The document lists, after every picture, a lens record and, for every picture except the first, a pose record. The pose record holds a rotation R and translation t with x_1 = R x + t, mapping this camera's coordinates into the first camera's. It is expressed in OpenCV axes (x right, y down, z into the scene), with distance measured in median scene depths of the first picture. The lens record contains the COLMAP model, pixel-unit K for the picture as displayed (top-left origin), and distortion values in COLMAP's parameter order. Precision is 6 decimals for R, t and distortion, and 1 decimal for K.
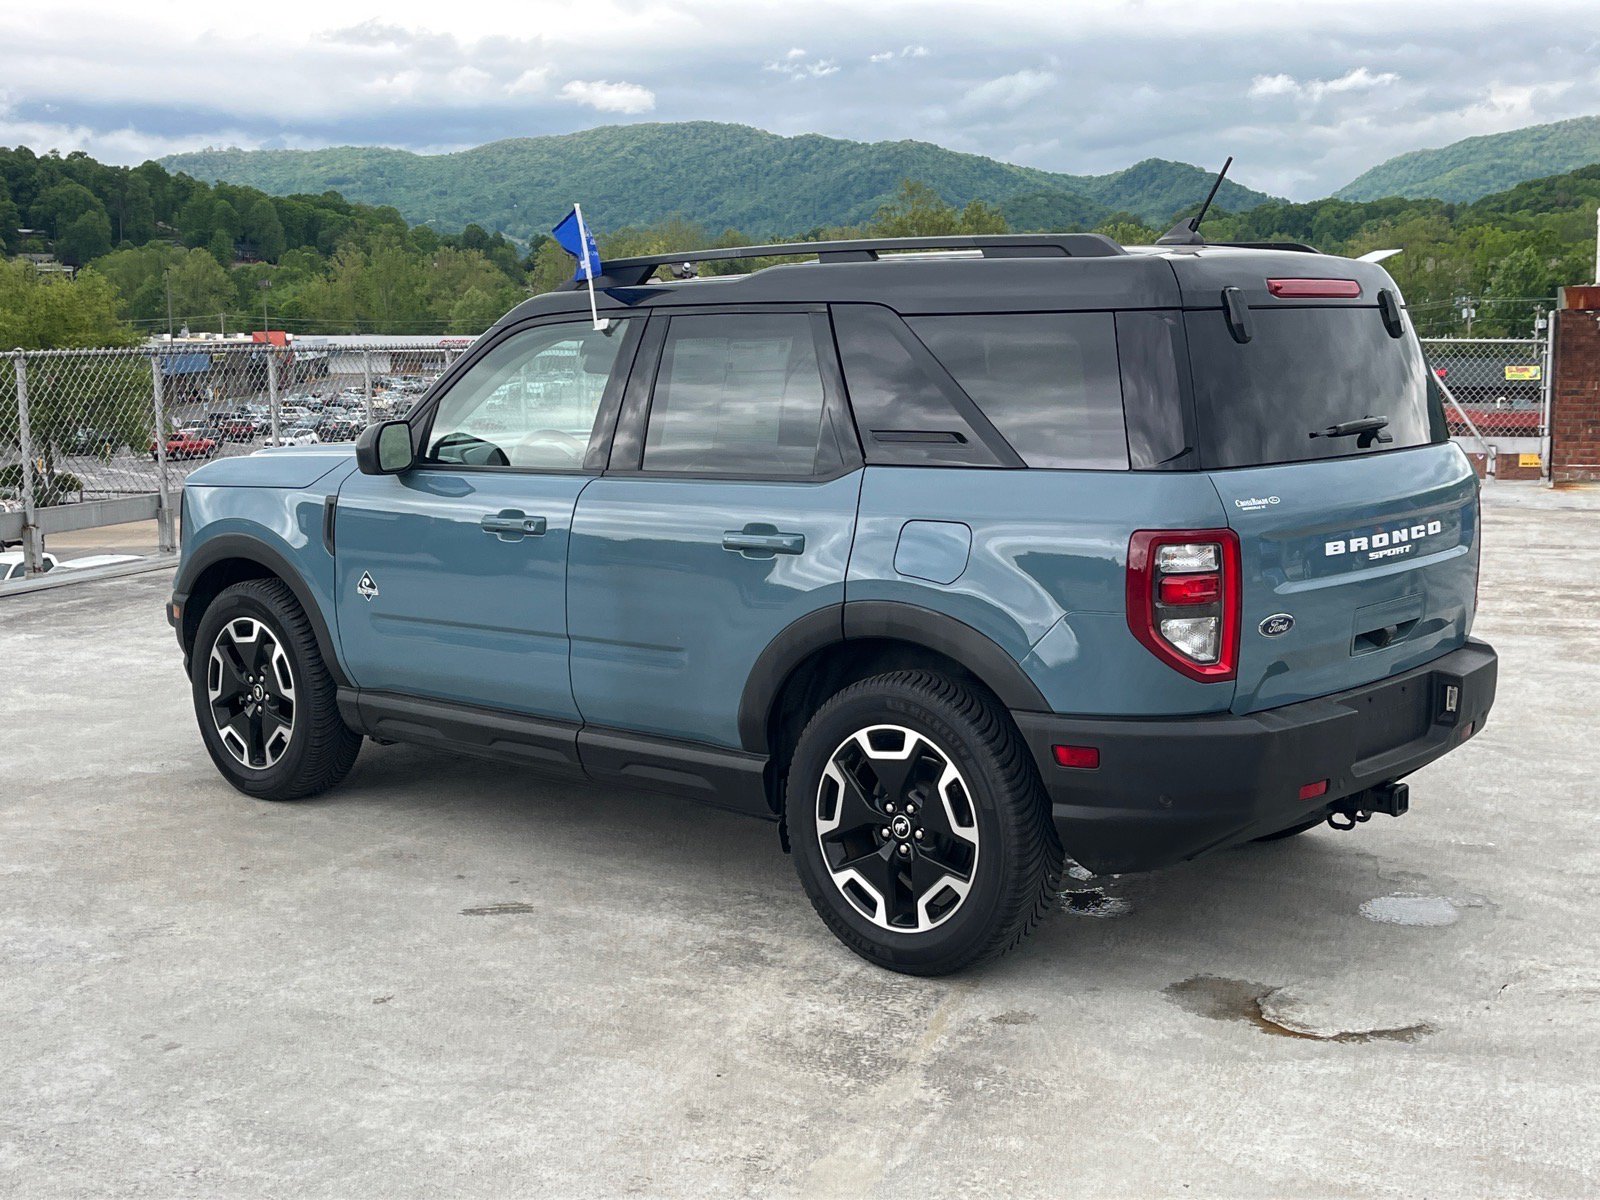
lens RADIAL K [[1943.1, 0, 800.2], [0, 1943.1, 599.8], [0, 0, 1]] dist [0.033056, 0.000000]
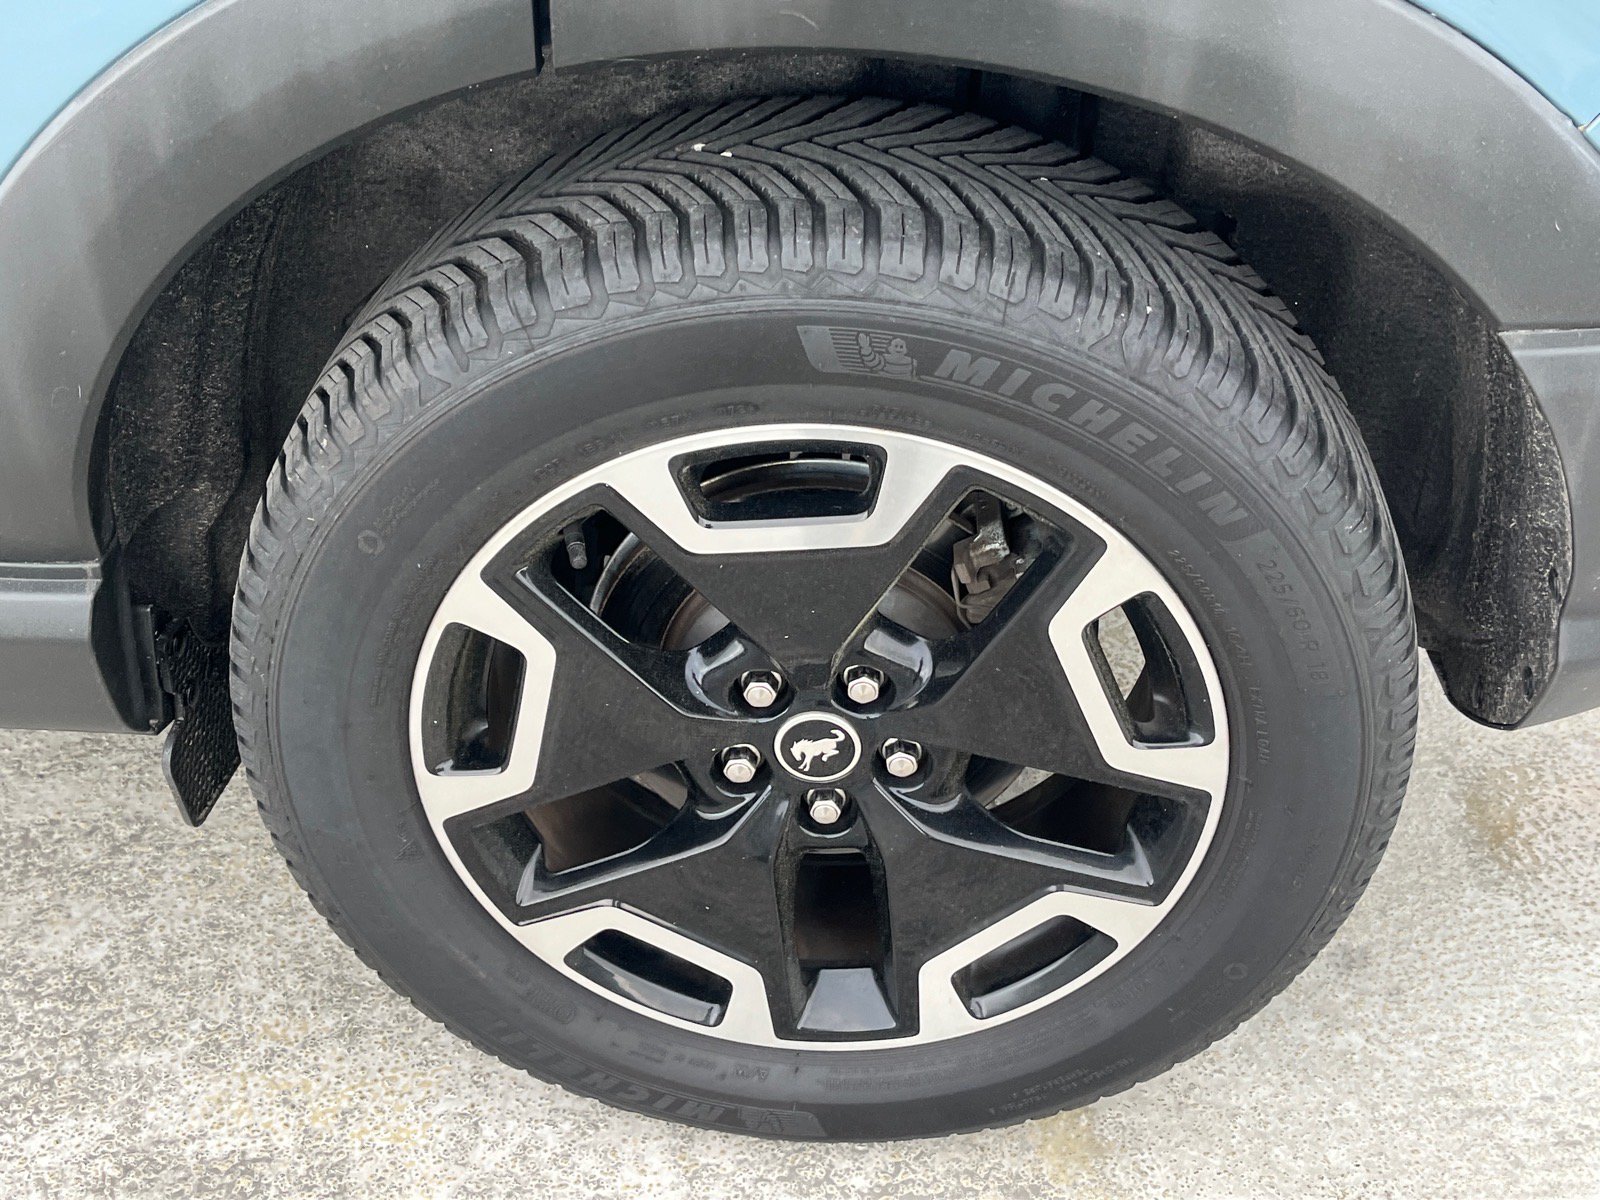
lens RADIAL K [[1943.1, 0, 800.9], [0, 1943.1, 601.7], [0, 0, 1]] dist [0.033056, 0.000000]
pose [[0.775095, -0.353238, 0.523880, -0.080390], [0.055814, 0.864165, 0.500104, -0.031878], [-0.629374, -0.358388, 0.689526, 0.825795]]
